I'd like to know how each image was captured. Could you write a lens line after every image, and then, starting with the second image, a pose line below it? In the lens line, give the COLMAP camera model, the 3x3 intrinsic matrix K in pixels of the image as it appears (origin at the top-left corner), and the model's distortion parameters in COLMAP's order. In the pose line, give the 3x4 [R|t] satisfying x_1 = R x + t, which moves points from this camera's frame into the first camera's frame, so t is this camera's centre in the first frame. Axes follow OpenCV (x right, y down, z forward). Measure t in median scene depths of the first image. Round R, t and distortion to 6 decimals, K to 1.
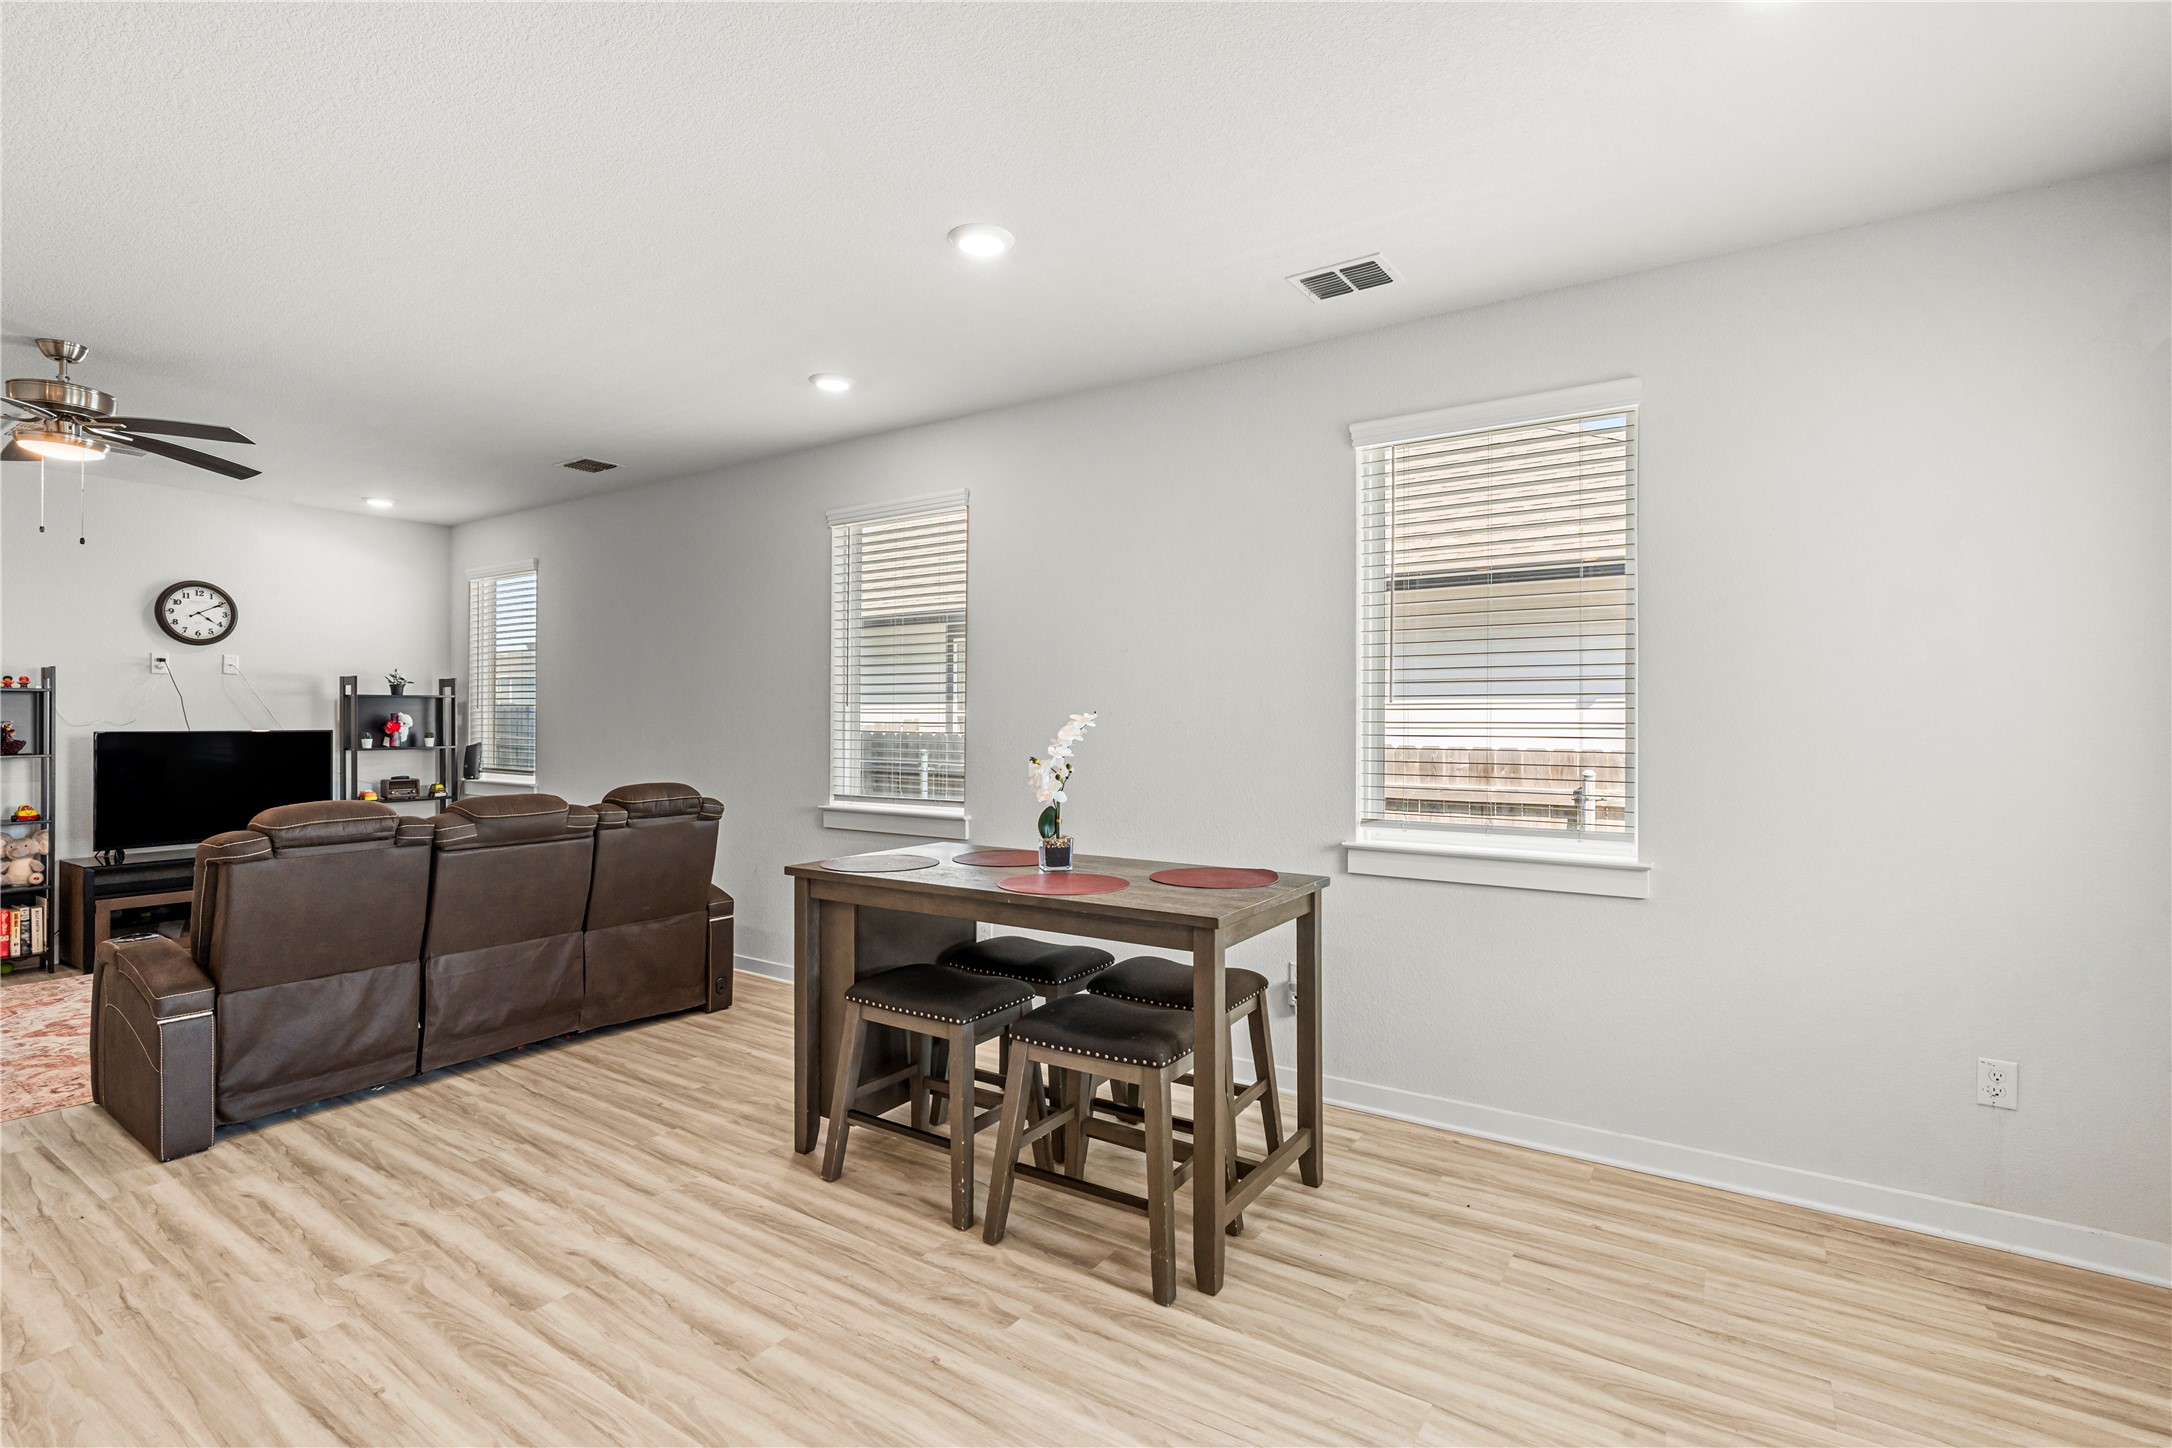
lens RADIAL K [[1010.7, 0, 1088.4], [0, 1010.7, 723.5], [0, 0, 1]] dist [-0.002243, 0.000205]
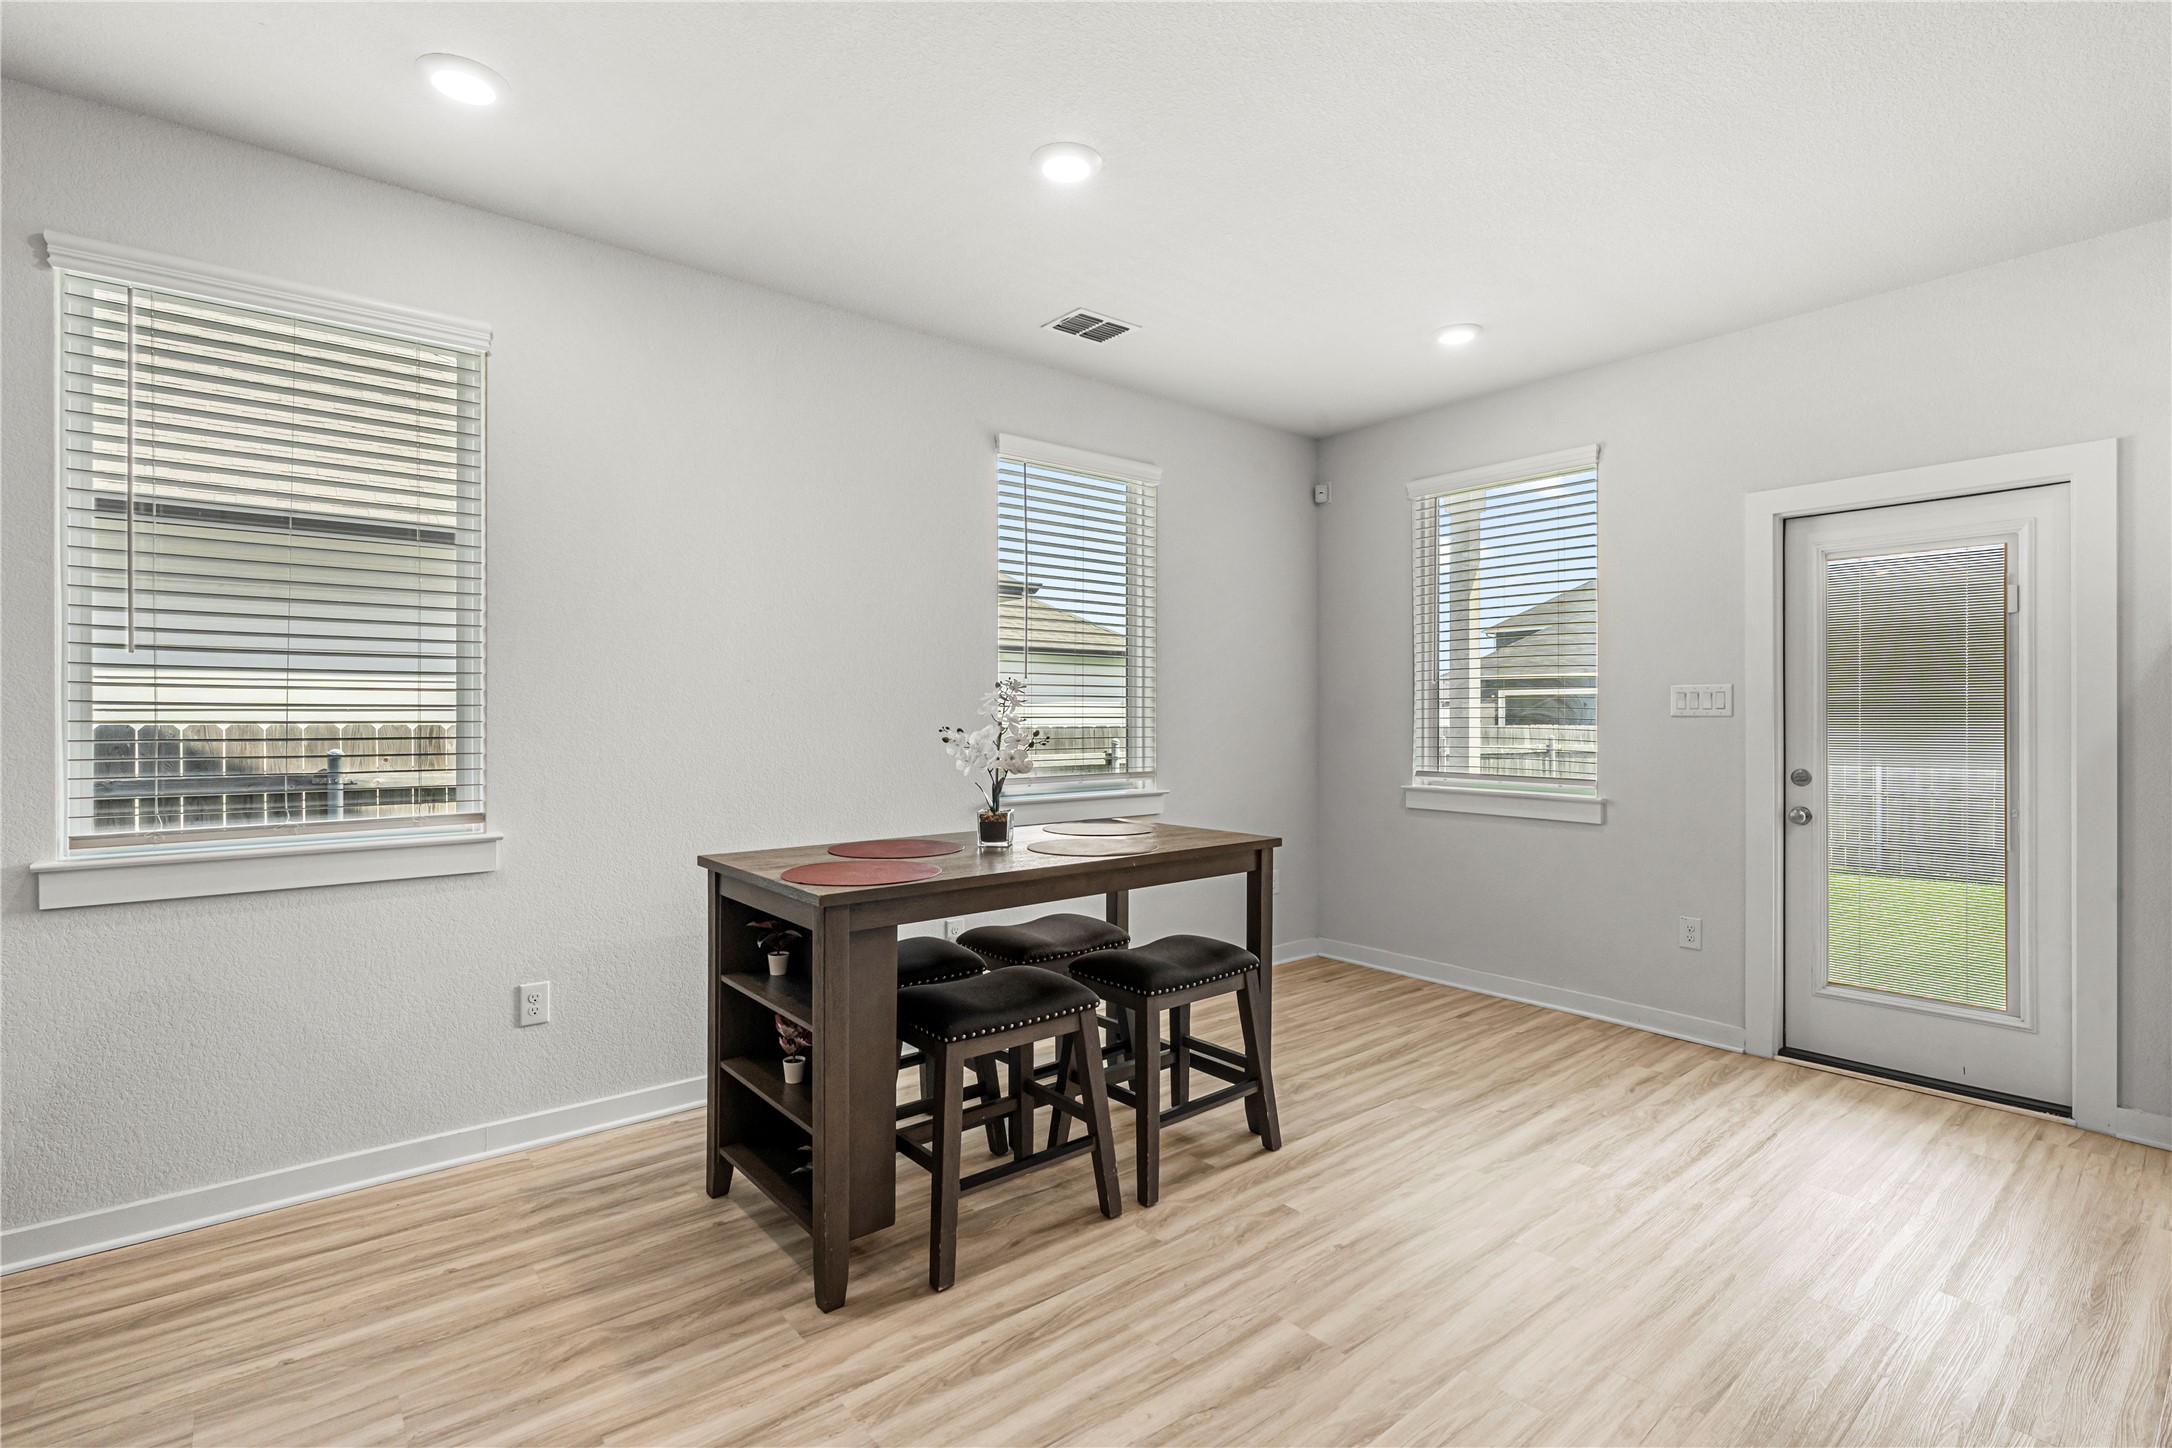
lens RADIAL K [[1010.7, 0, 1088.4], [0, 1010.7, 723.5], [0, 0, 1]] dist [-0.002243, 0.000205]
pose [[0.281781, -0.010741, 0.959419, -1.009803], [-0.001926, 0.999929, 0.011761, 0.023026], [-0.959477, -0.005162, 0.281740, 0.733397]]
